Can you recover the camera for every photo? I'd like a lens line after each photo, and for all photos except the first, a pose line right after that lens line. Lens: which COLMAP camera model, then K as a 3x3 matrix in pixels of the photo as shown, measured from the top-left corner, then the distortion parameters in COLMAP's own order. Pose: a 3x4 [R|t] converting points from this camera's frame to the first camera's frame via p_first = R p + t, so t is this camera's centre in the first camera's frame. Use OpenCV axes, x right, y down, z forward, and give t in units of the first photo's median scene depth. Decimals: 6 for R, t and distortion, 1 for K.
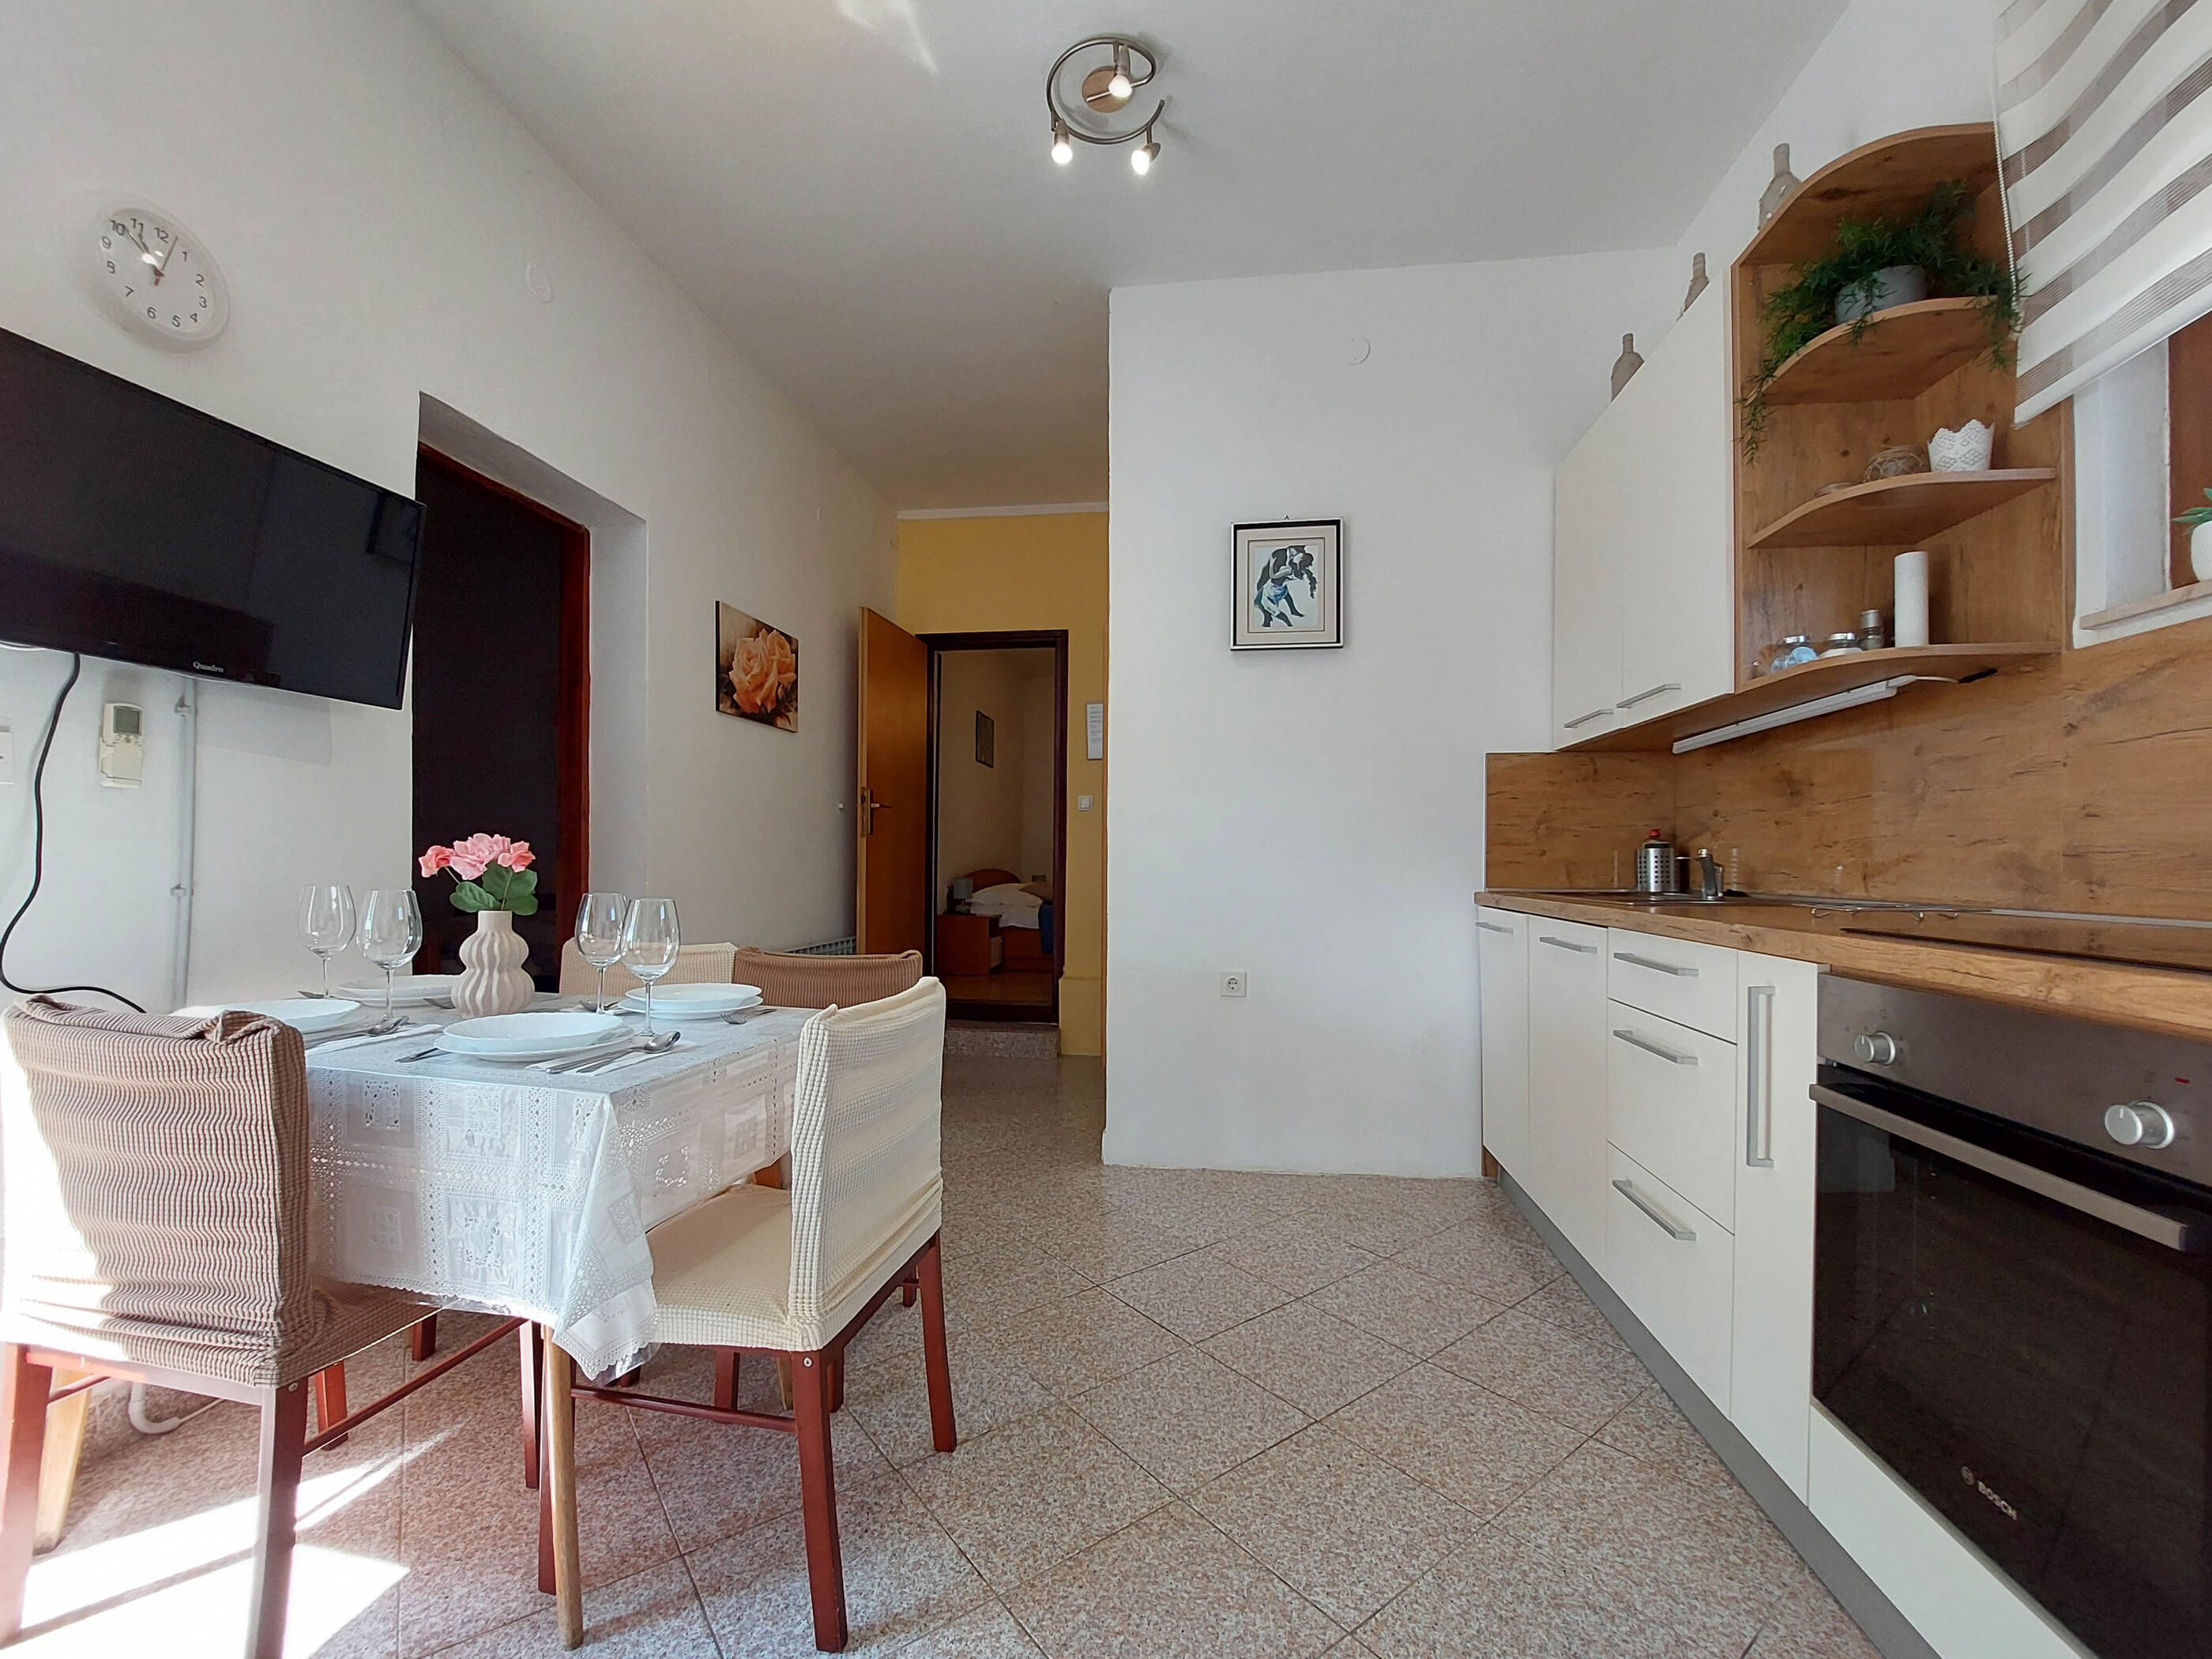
lens RADIAL K [[896.7, 0, 1096.7], [0, 896.7, 873.6], [0, 0, 1]] dist [-0.014022, -0.000493]
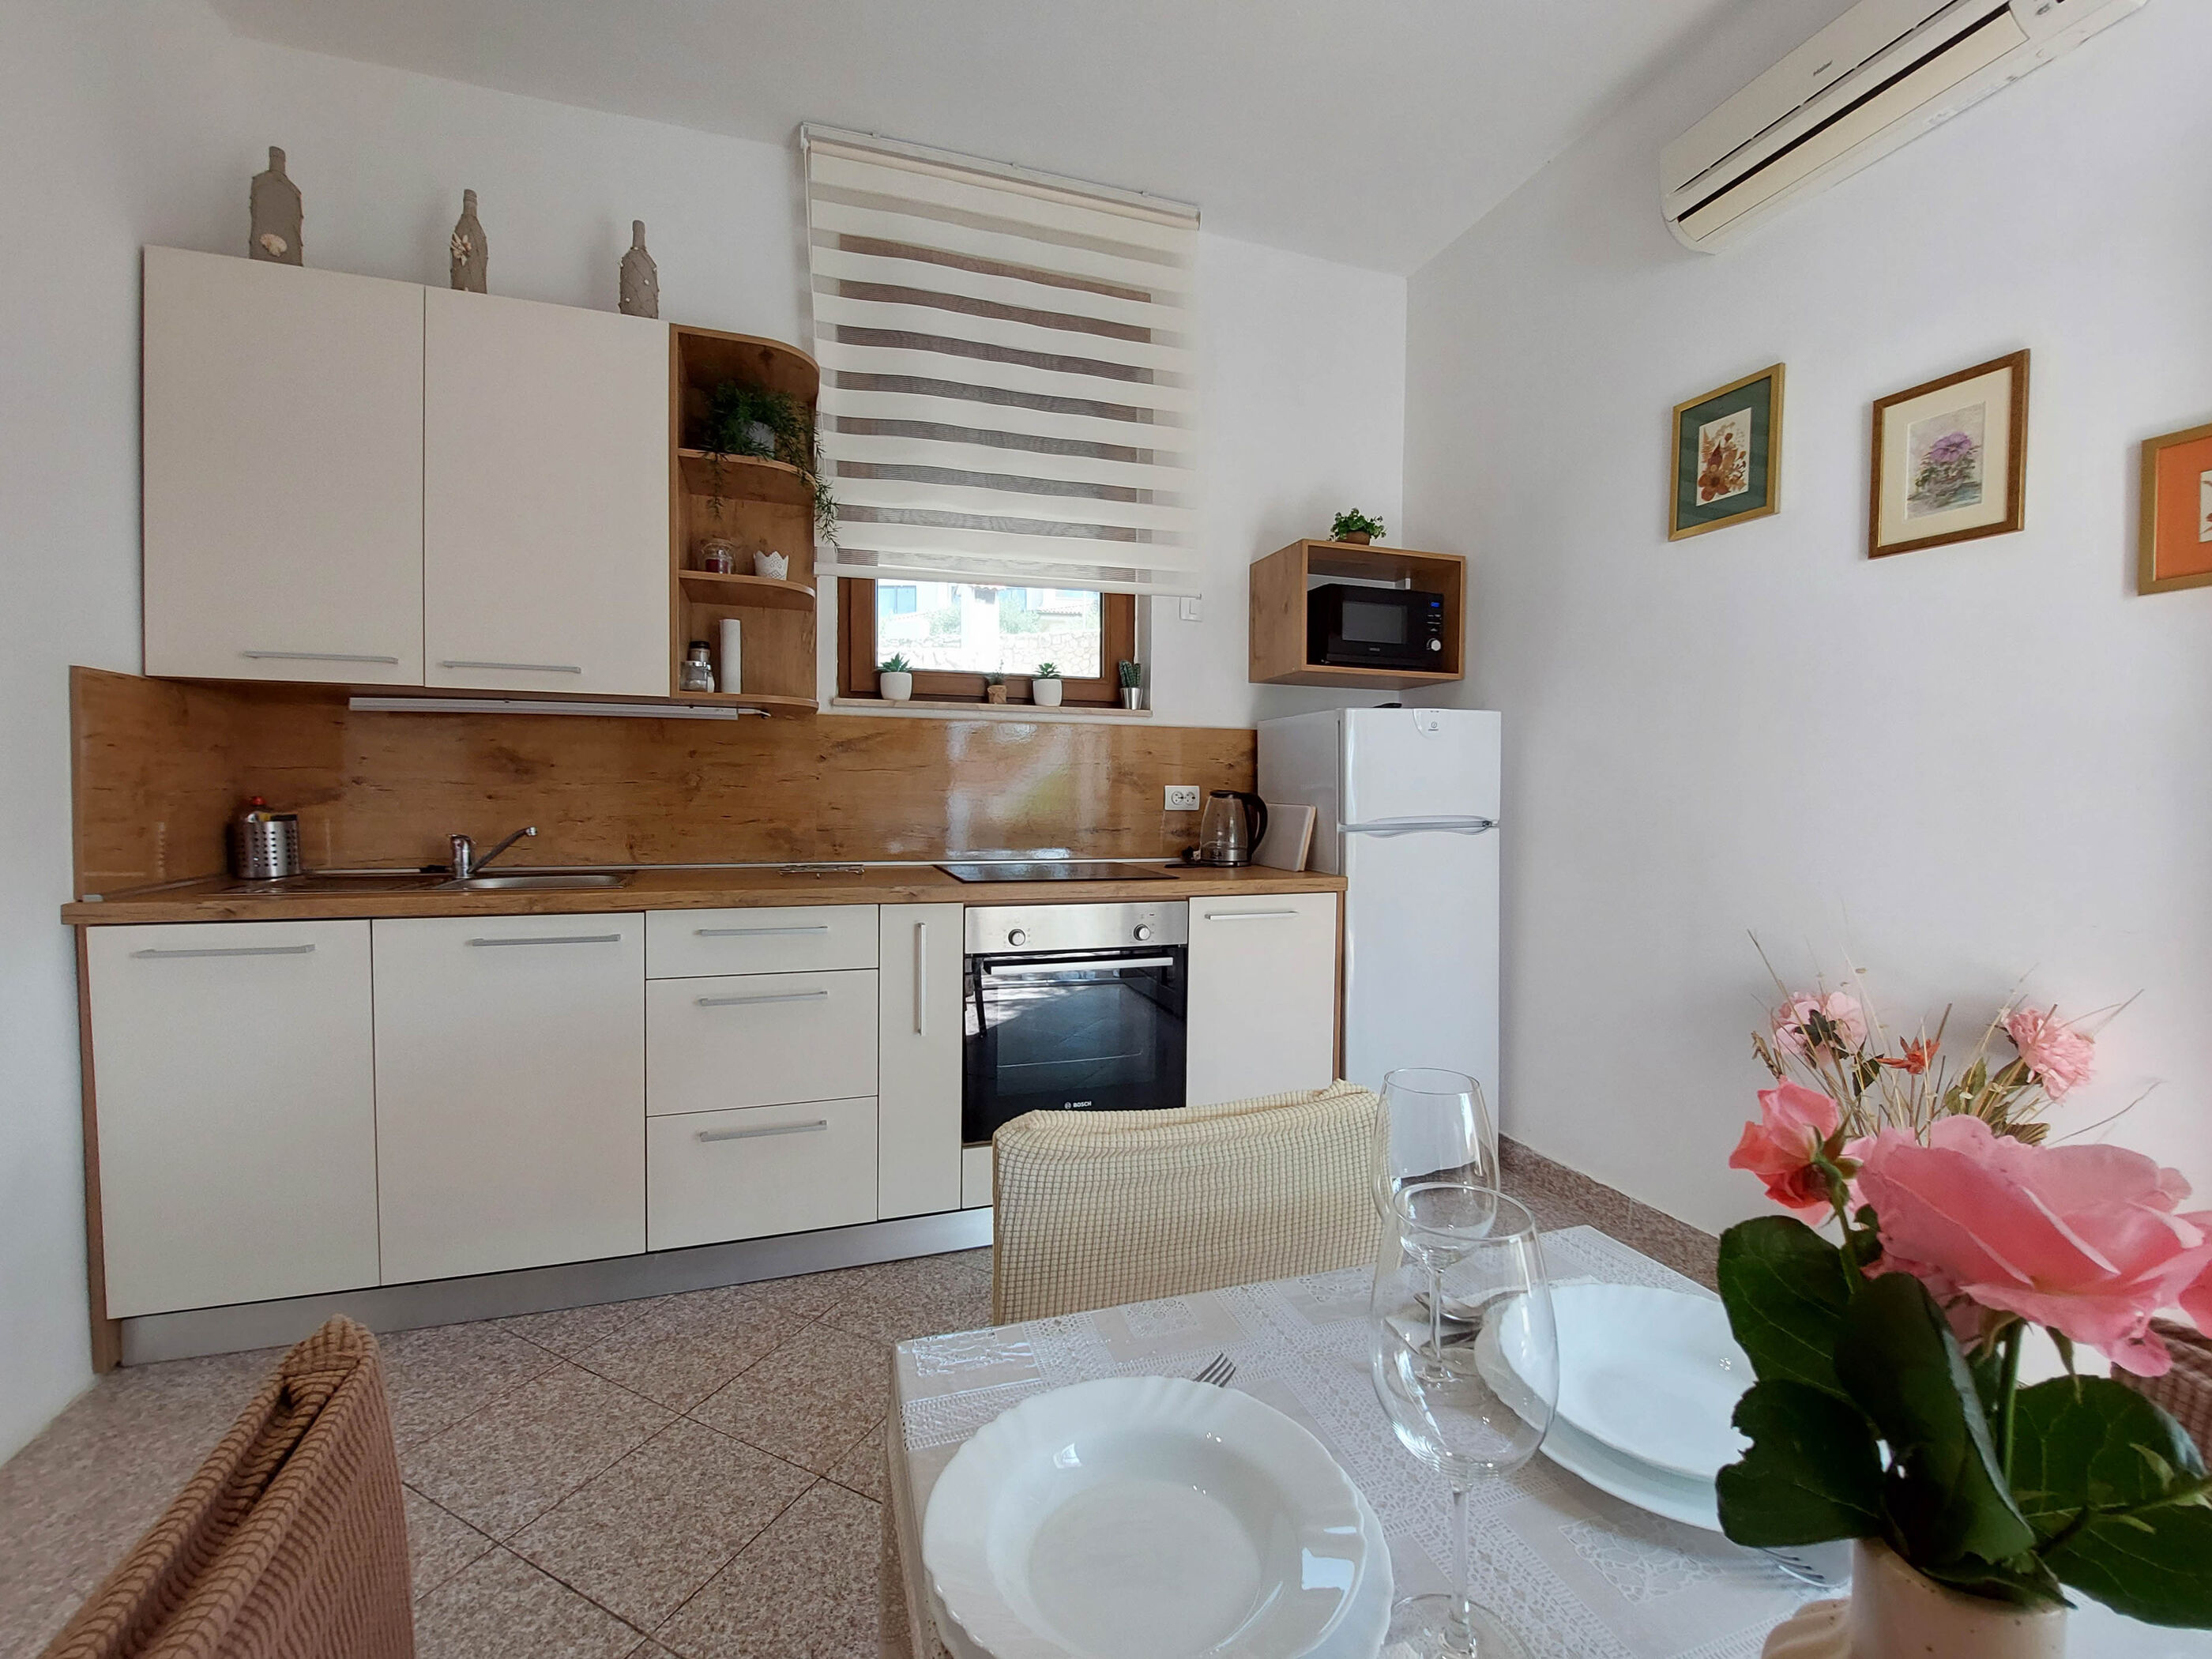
lens RADIAL K [[954.3, 0, 1108.1], [0, 954.3, 822.4], [0, 0, 1]] dist [-0.002854, -0.007173]
pose [[-0.461371, -0.038710, 0.886363, -0.543141], [-0.002583, 0.999102, 0.042289, -0.076137], [-0.887204, 0.017221, -0.461056, 0.873862]]
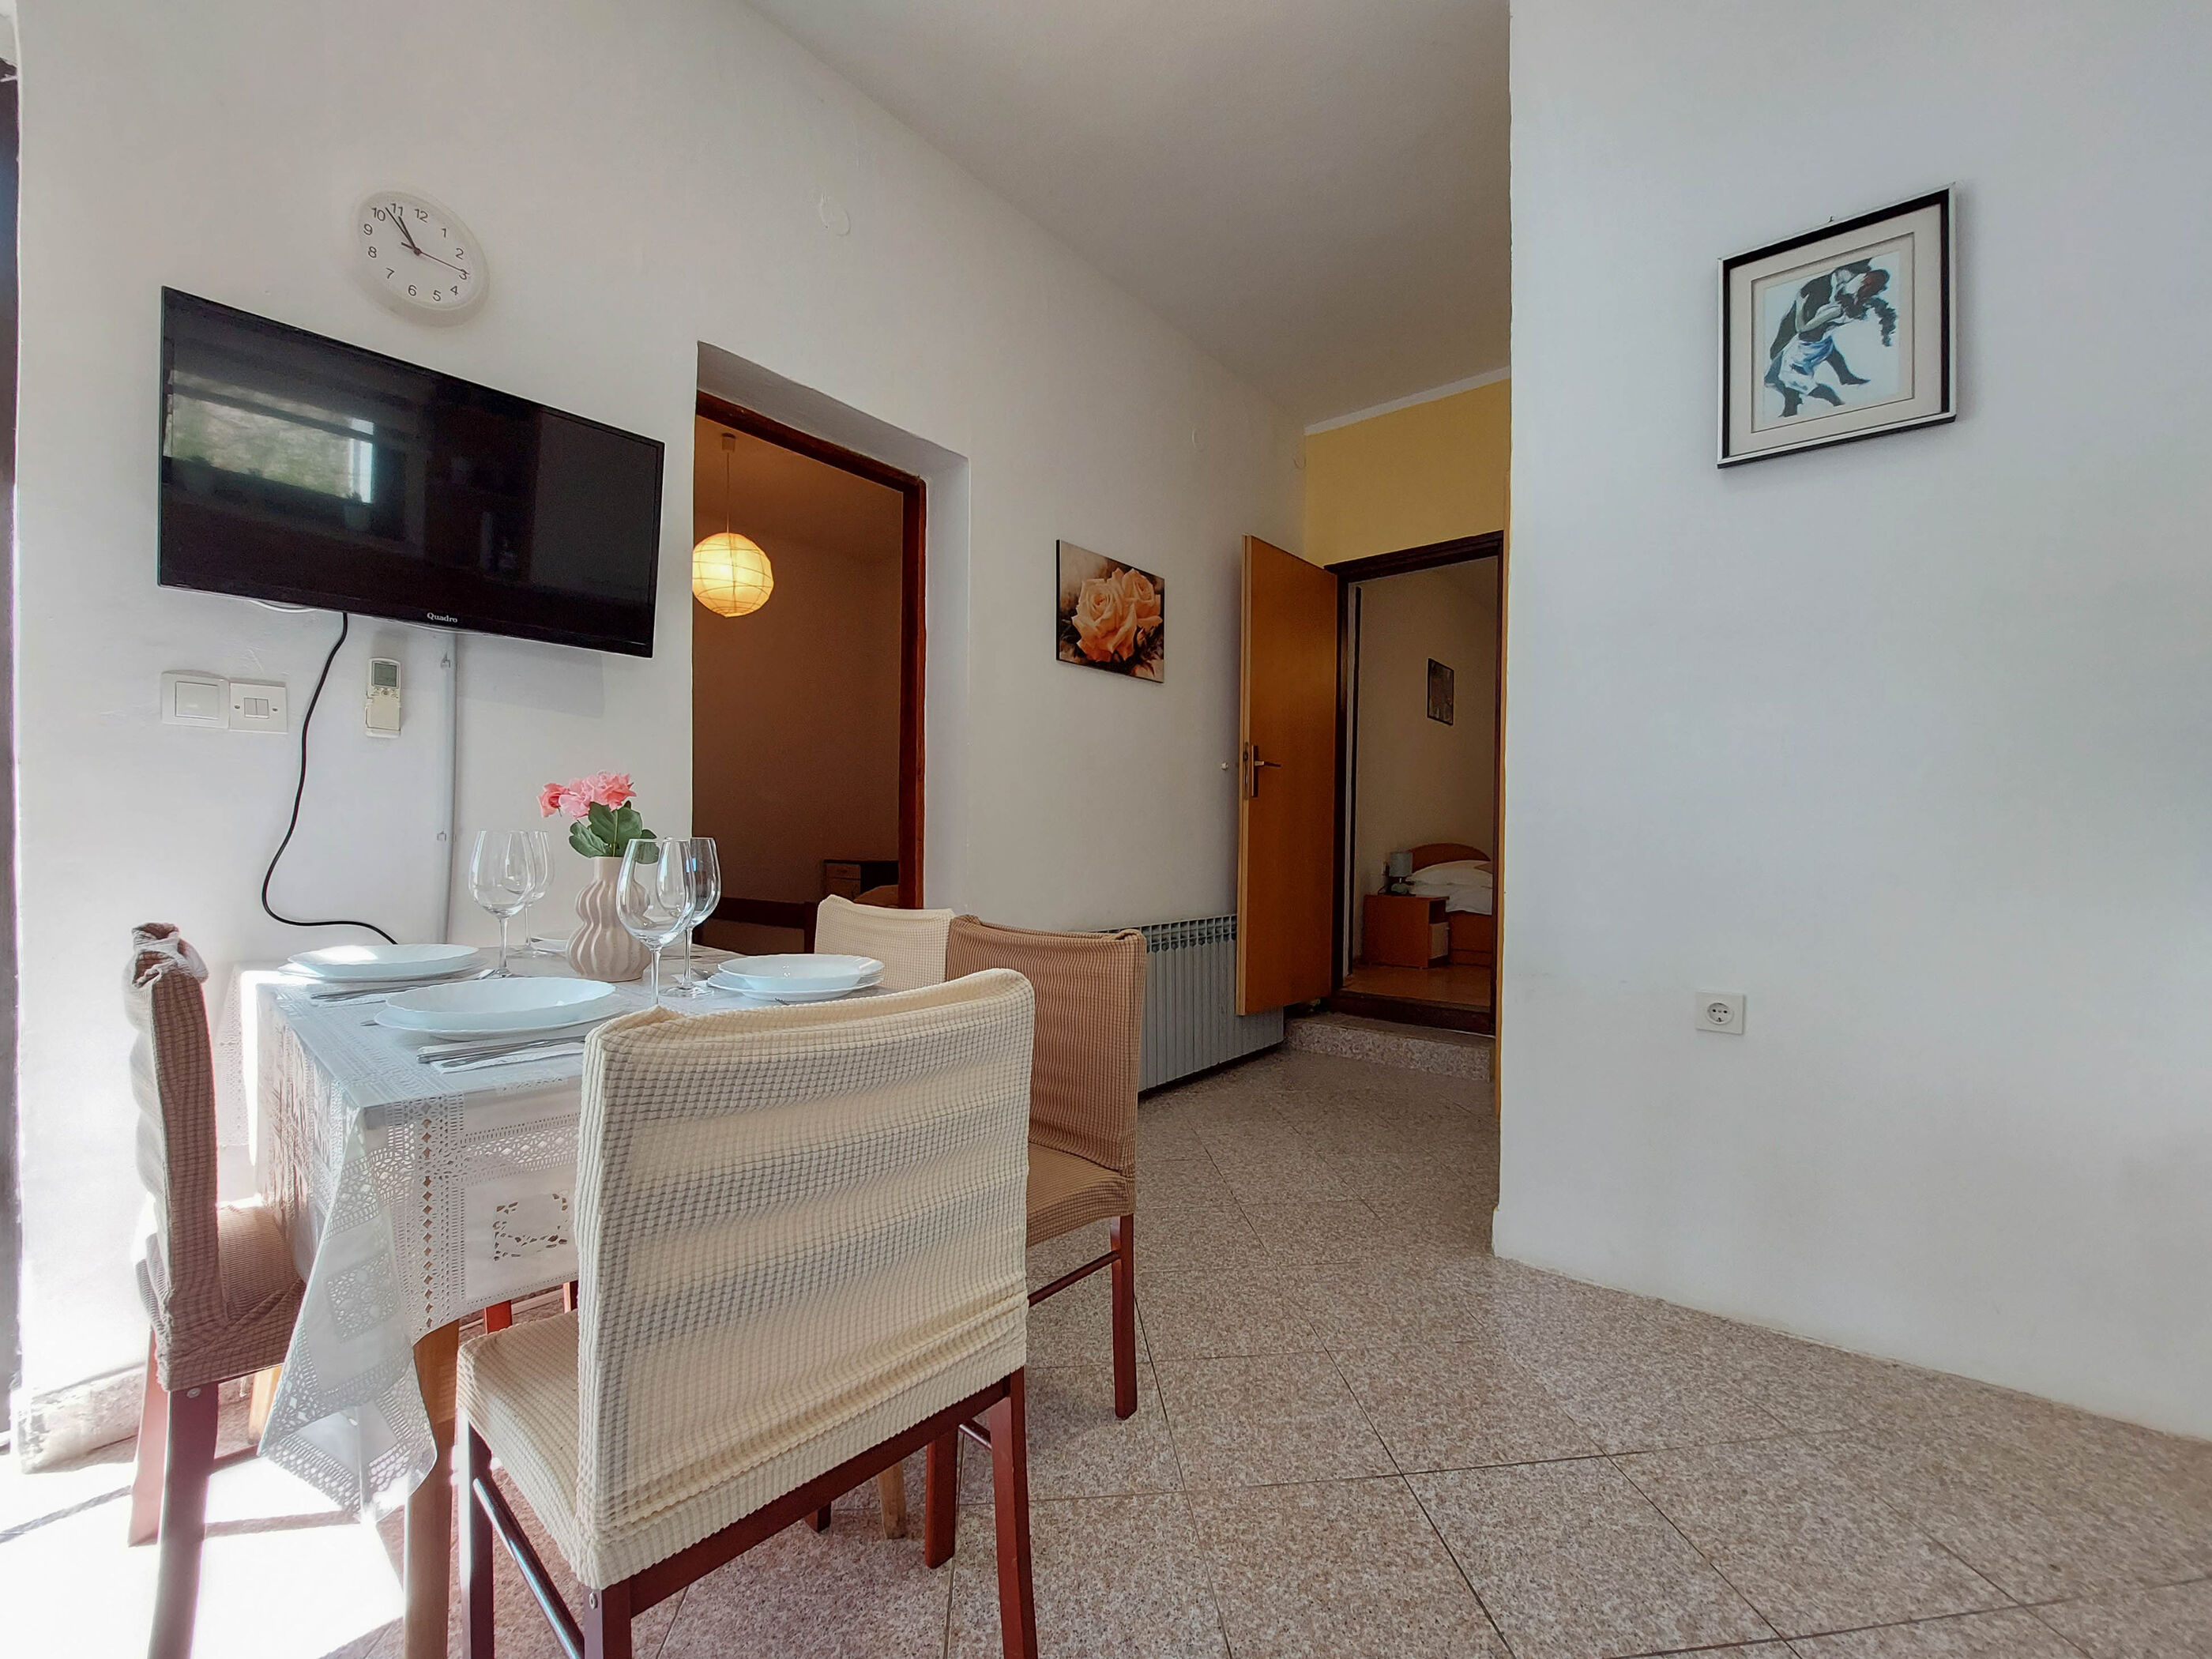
lens RADIAL K [[900.1, 0, 1107.4], [0, 900.1, 858.0], [0, 0, 1]] dist [-0.016506, -0.000589]
pose [[0.860482, 0.009592, -0.509390, 0.136698], [-0.008498, 0.999954, 0.004475, 0.024784], [0.509410, 0.000479, 0.860524, 0.349258]]
